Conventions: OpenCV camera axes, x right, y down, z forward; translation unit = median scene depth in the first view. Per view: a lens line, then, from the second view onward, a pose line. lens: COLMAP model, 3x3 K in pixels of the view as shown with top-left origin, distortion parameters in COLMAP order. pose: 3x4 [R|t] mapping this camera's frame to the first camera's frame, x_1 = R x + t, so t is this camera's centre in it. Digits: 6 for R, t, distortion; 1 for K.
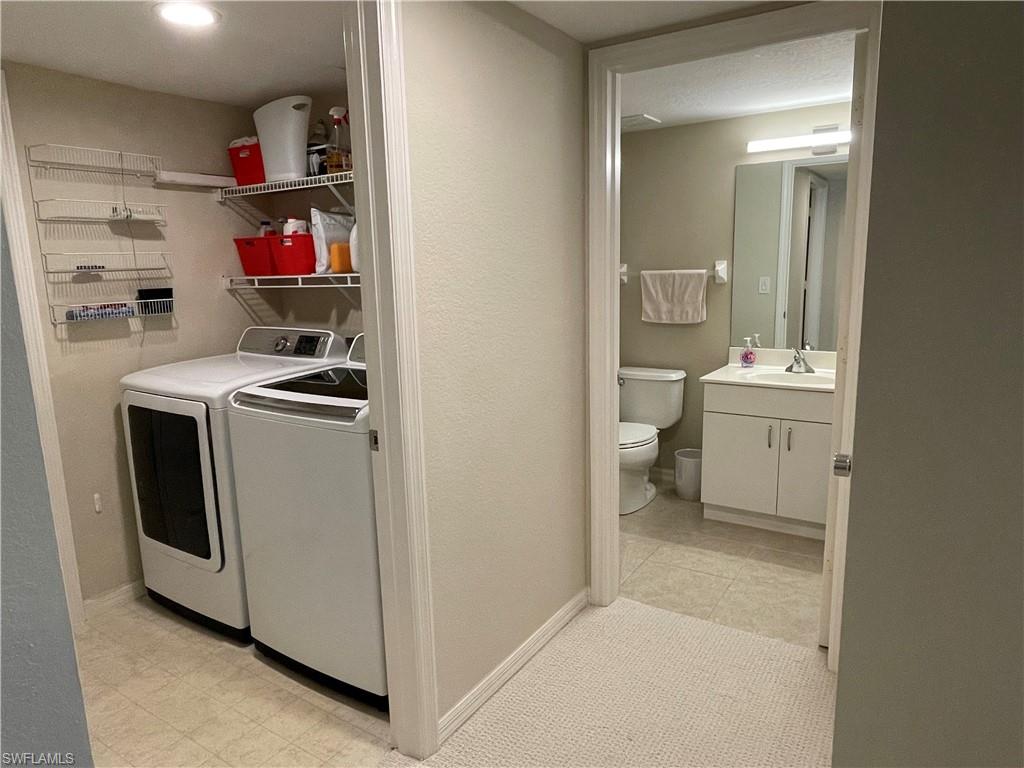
lens RADIAL K [[661.5, 0, 515.4], [0, 661.5, 384.9], [0, 0, 1]] dist [0.006430, 0.000763]
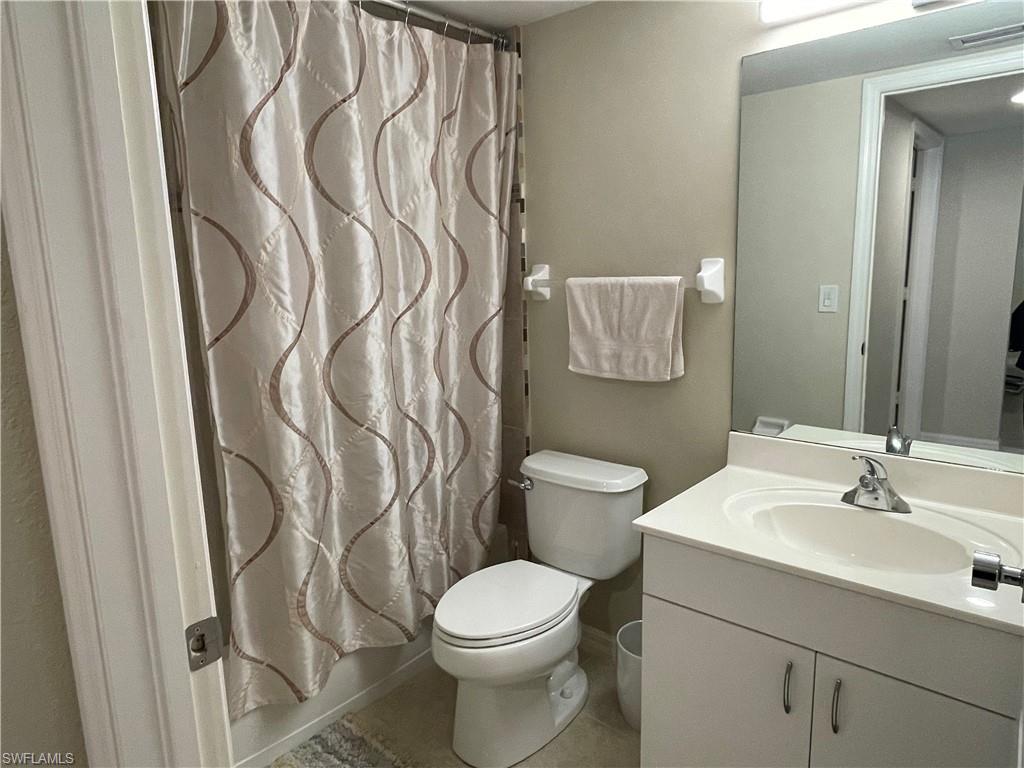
lens RADIAL K [[661.5, 0, 508.0], [0, 661.5, 382.0], [0, 0, 1]] dist [0.006430, 0.000763]
pose [[0.991052, 0.019353, -0.132067, 0.219723], [-0.019857, 0.999800, -0.002503, -0.088096], [0.131992, 0.005103, 0.991238, 0.475562]]
